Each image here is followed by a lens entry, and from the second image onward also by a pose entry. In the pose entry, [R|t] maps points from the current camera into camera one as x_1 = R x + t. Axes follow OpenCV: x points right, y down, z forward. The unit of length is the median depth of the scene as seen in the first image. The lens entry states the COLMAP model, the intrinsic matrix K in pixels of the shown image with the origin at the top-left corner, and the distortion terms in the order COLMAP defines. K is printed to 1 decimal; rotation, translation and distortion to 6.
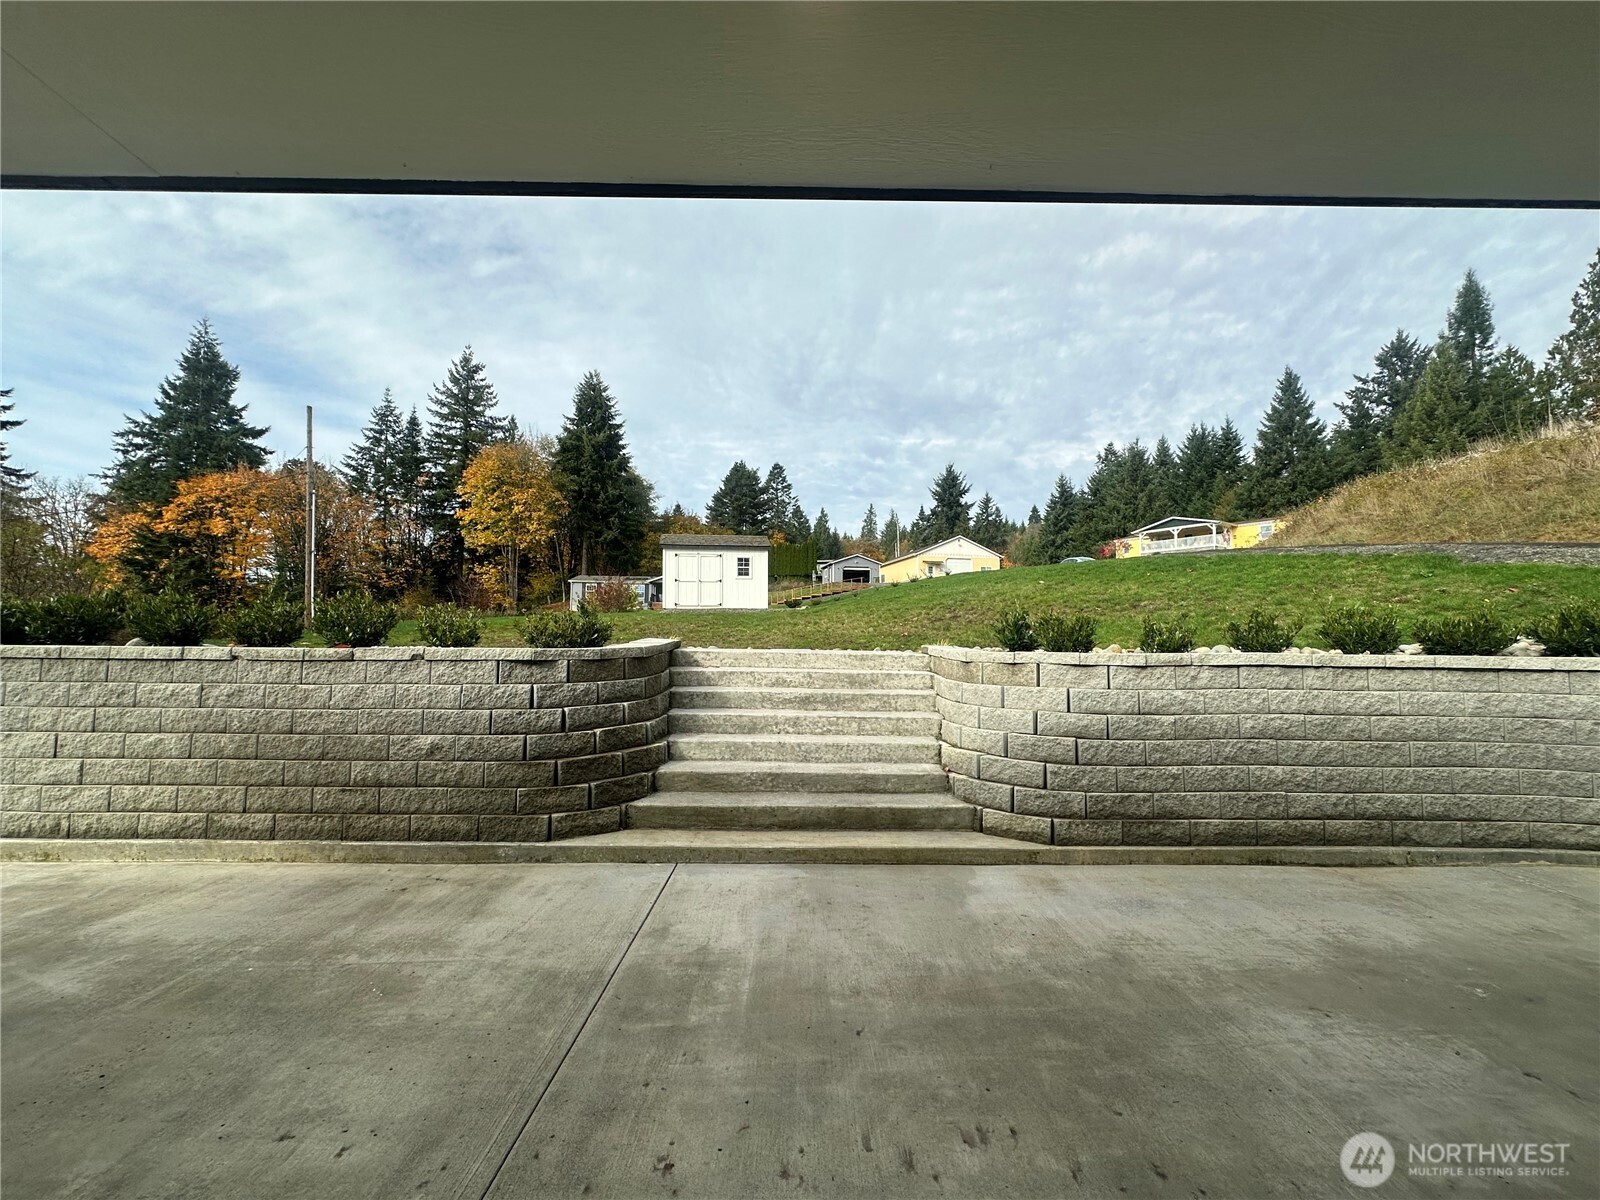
lens RADIAL K [[634.5, 0, 796.5], [0, 634.5, 597.6], [0, 0, 1]] dist [-0.004012, 0.000389]
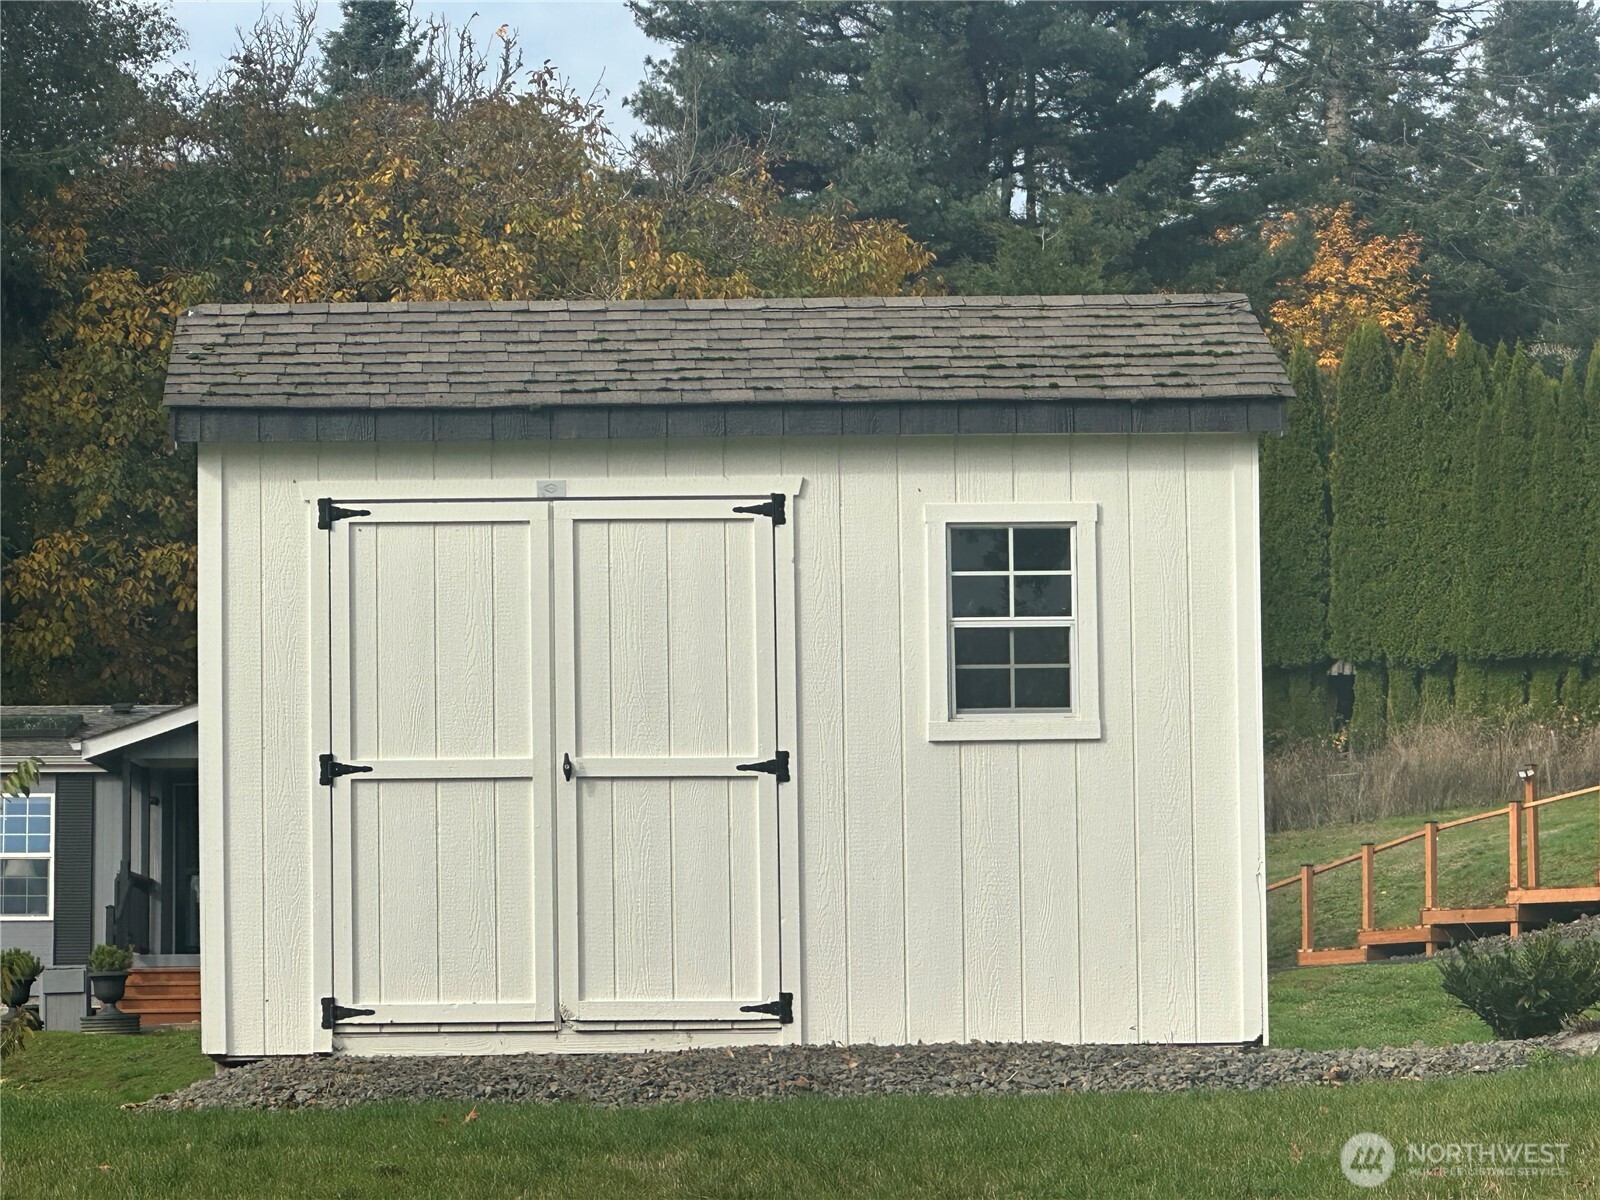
lens RADIAL K [[6273.2, 0, 799.3], [0, 6273.2, 599.5], [0, 0, 1]] dist [0.067353, 0.000000]
pose [[0.992766, -0.021942, -0.118047, -0.000624], [0.016644, 0.998817, -0.045684, -0.002202], [0.118910, 0.043389, 0.991957, 0.011417]]
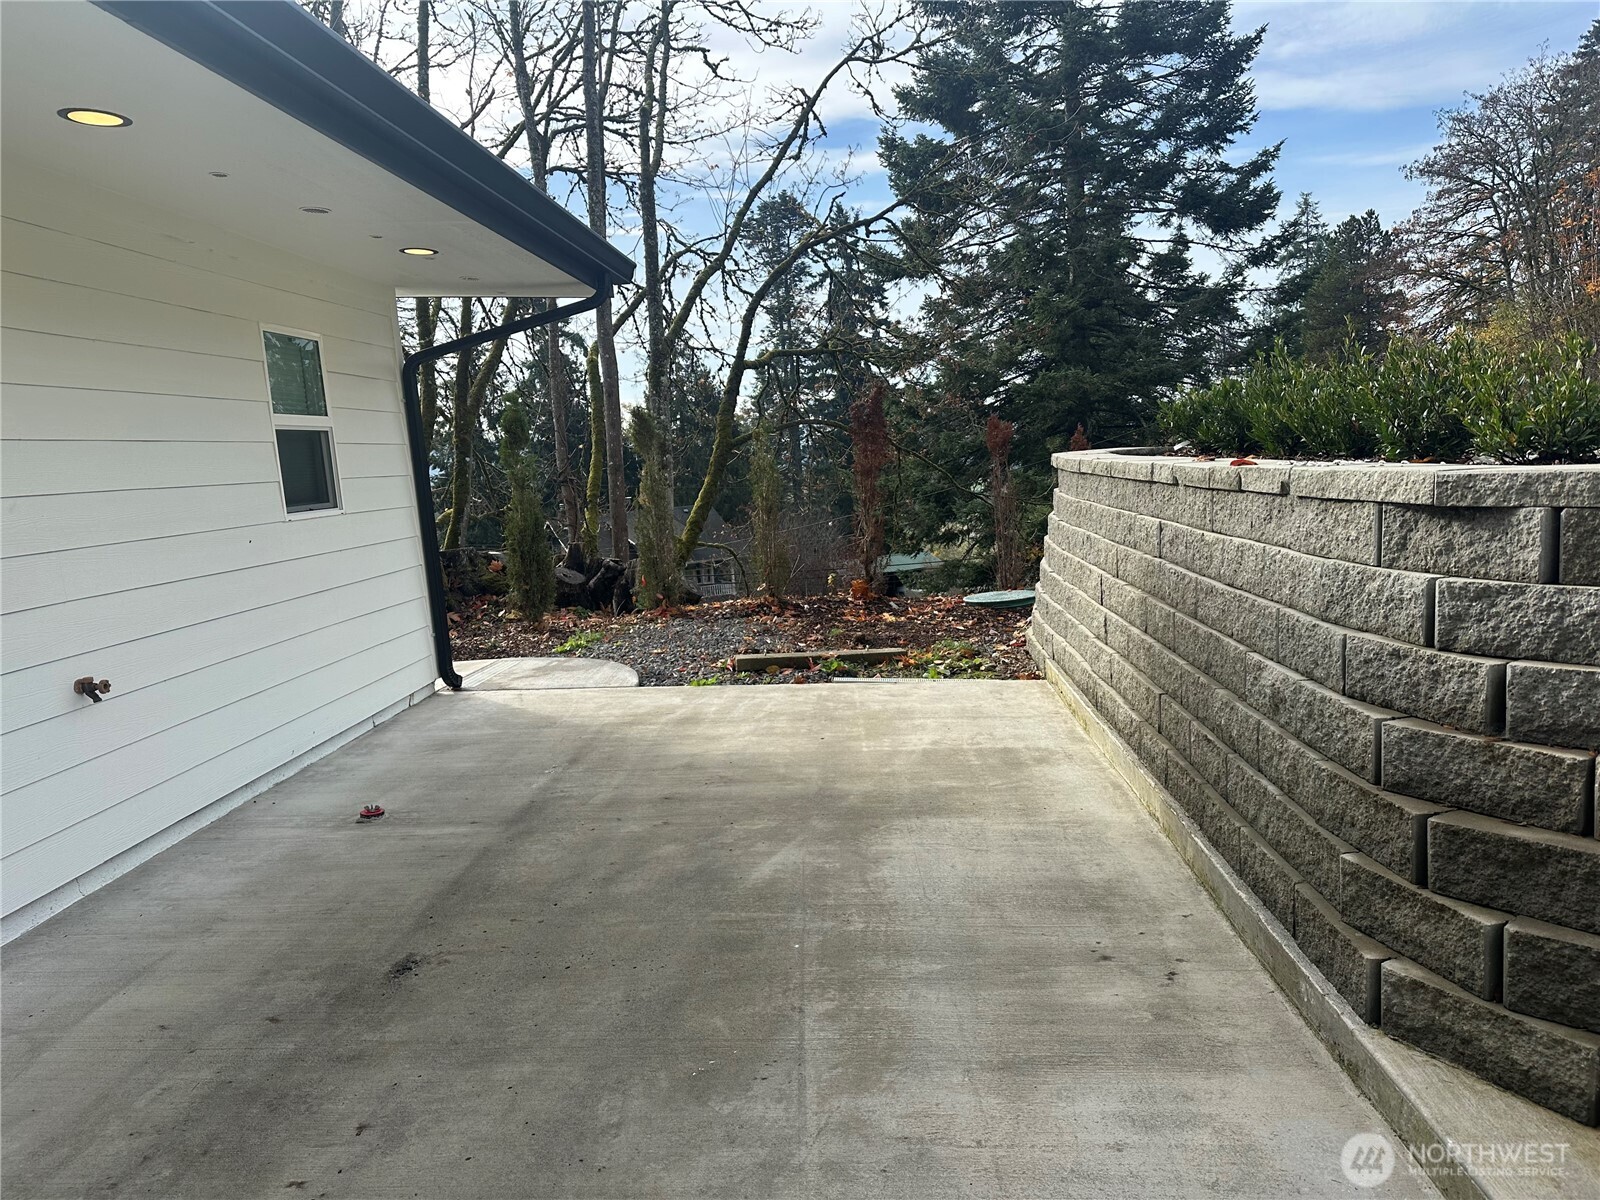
lens RADIAL K [[1105.5, 0, 806.8], [0, 1105.5, 589.1], [0, 0, 1]] dist [0.036210, -0.039066]
pose [[-0.053038, 0.118453, -0.991542, 0.185432], [0.117602, 0.986771, 0.111593, 0.035982], [0.991643, -0.110688, -0.066267, 0.677937]]
